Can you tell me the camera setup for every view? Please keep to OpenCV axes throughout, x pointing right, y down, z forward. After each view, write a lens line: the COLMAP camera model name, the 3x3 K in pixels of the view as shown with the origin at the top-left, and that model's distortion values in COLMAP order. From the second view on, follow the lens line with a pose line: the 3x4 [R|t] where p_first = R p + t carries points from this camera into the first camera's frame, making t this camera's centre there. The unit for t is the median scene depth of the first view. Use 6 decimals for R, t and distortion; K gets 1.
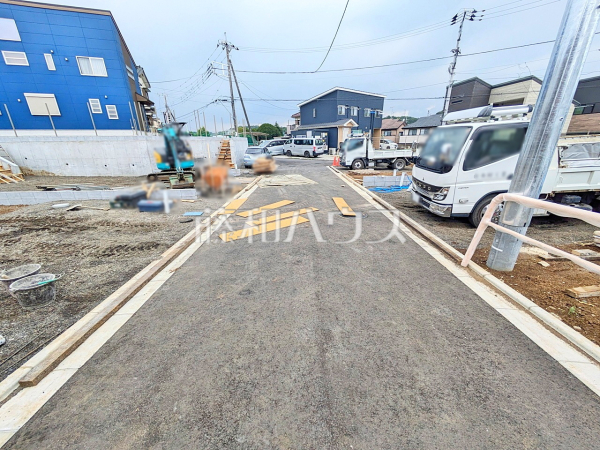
lens RADIAL K [[236.3, 0, 299.5], [0, 236.3, 225.4], [0, 0, 1]] dist [-0.000837, 0.000514]
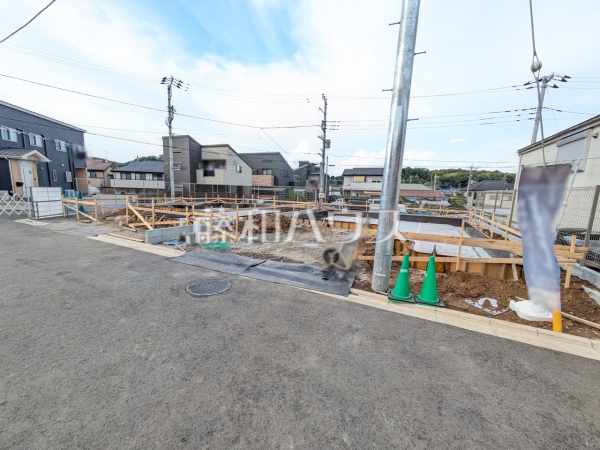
lens RADIAL K [[236.3, 0, 301.9], [0, 236.3, 224.1], [0, 0, 1]] dist [-0.000837, 0.000514]
pose [[0.460146, -0.093421, 0.882915, -0.064623], [0.256095, 0.966147, -0.031241, -0.033488], [-0.850107, 0.240485, 0.468493, 0.101300]]
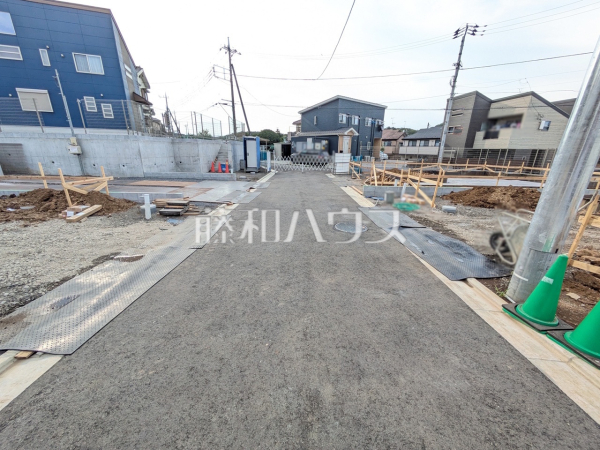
lens RADIAL K [[236.3, 0, 302.5], [0, 236.3, 226.4], [0, 0, 1]] dist [-0.000837, 0.000514]
pose [[0.999365, 0.030090, 0.019073, 0.004844], [-0.029632, 0.999276, -0.023871, -0.005563], [-0.019778, 0.023291, 0.999533, 0.023398]]
